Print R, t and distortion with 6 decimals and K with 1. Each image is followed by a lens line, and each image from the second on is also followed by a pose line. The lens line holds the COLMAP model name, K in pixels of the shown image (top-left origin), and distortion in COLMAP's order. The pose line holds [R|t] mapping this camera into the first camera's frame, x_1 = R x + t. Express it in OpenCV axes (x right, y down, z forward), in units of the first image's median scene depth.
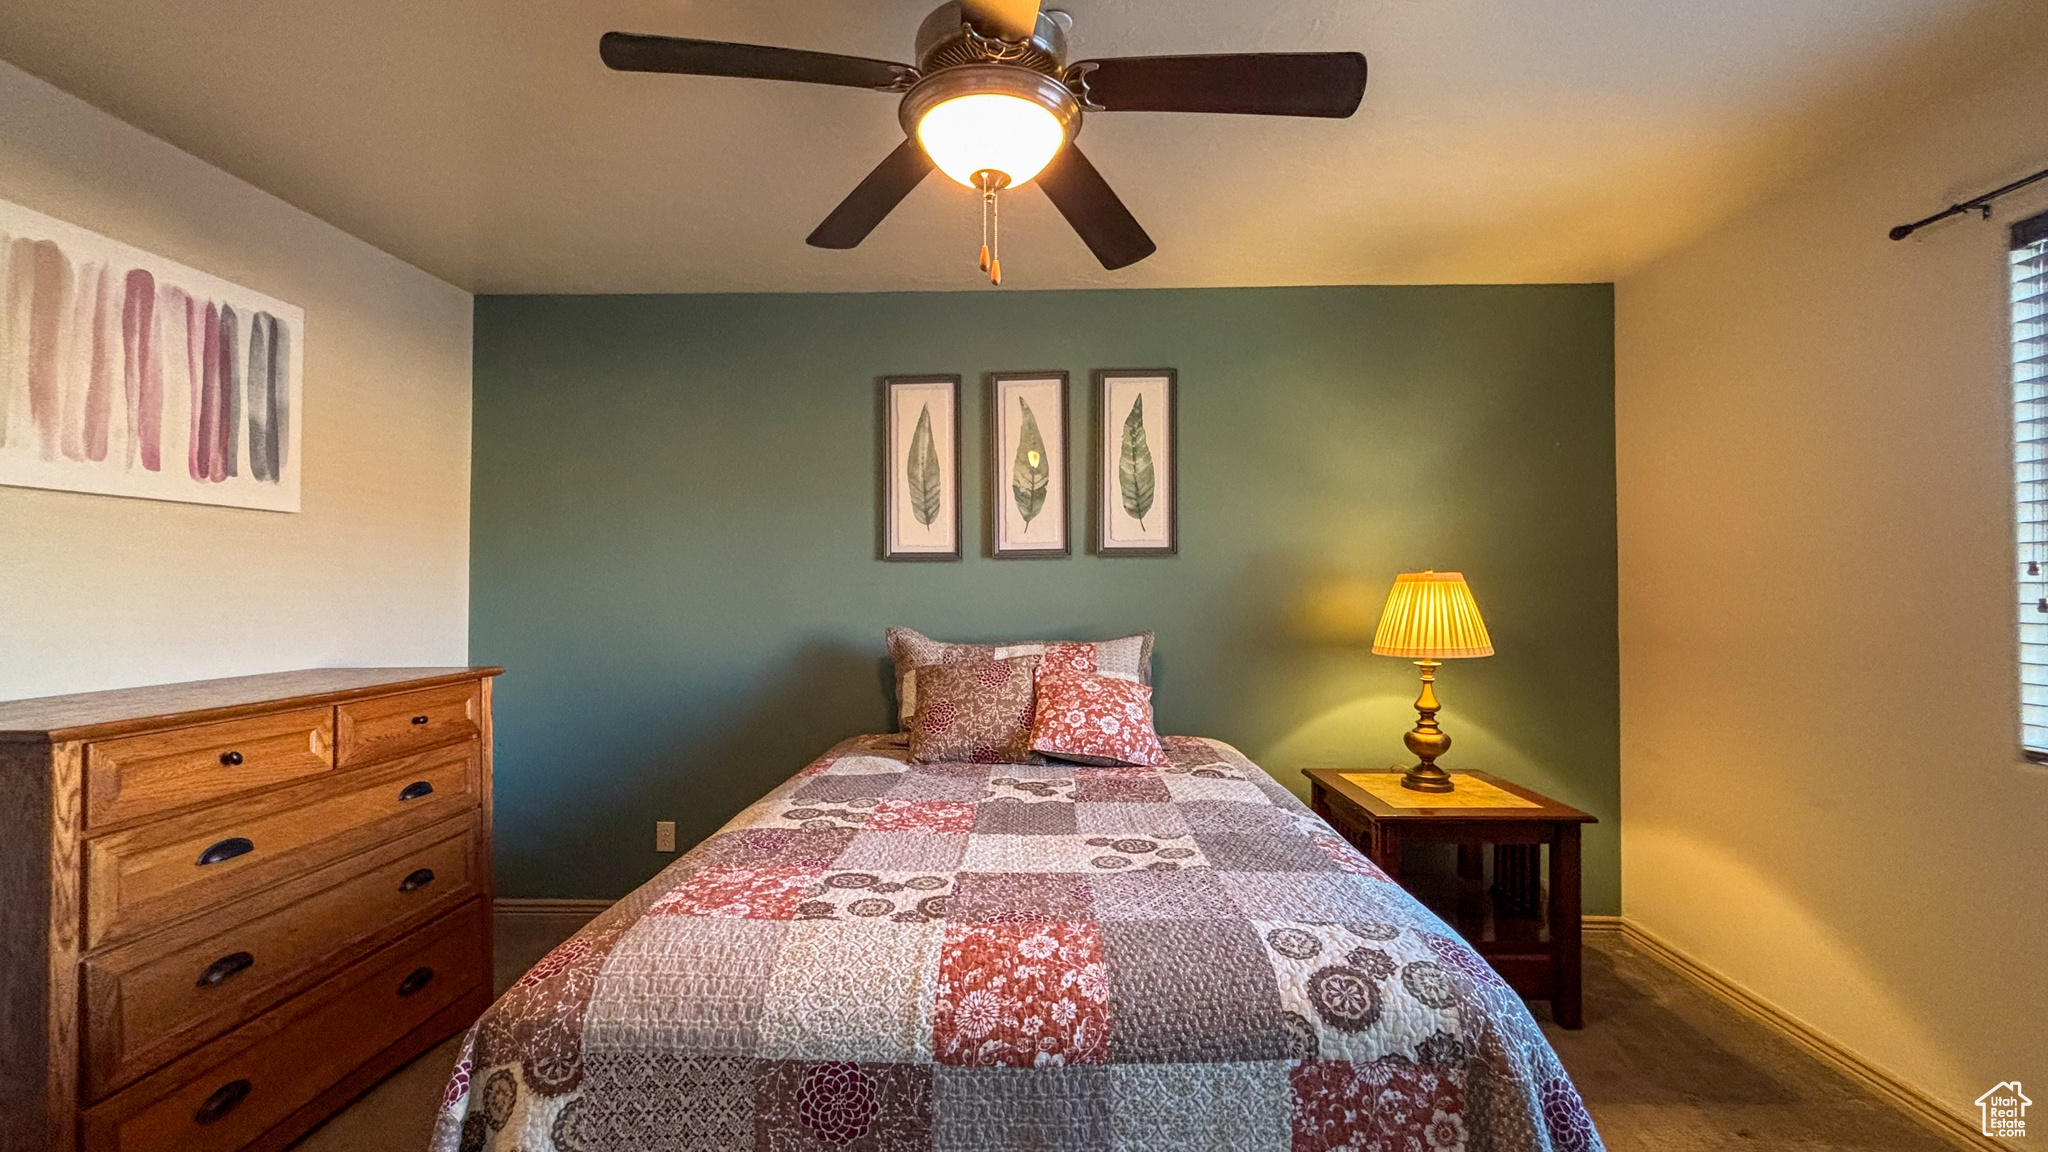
lens RADIAL K [[835.4, 0, 1038.5], [0, 835.4, 592.5], [0, 0, 1]] dist [0.001856, -0.000321]
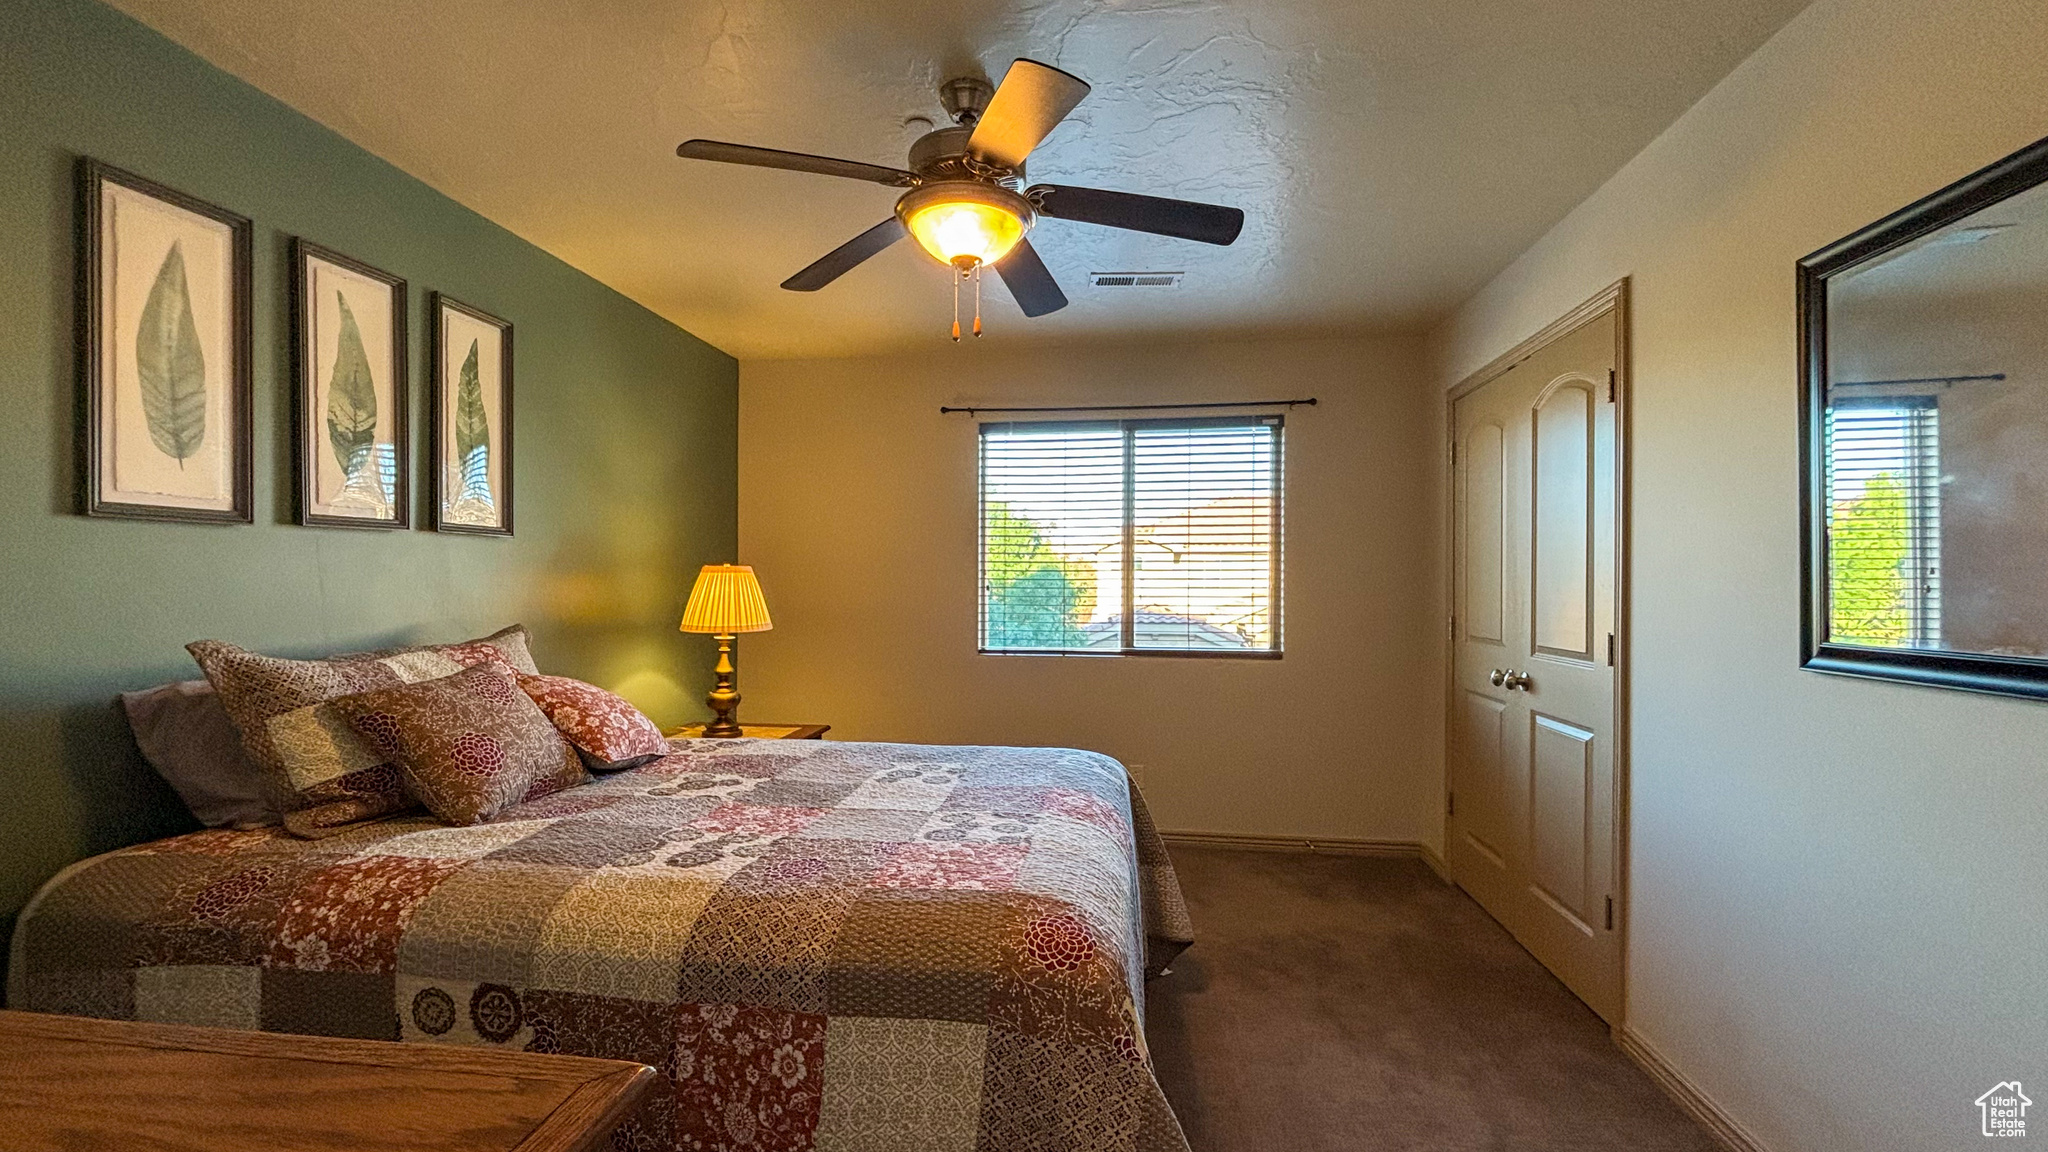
lens RADIAL K [[835.4, 0, 1038.2], [0, 835.4, 578.6], [0, 0, 1]] dist [0.001856, -0.000321]
pose [[0.081379, 0.003456, 0.996677, -0.664560], [-0.009892, 0.999948, -0.002660, -0.003986], [-0.996634, -0.009642, 0.081408, 0.380358]]
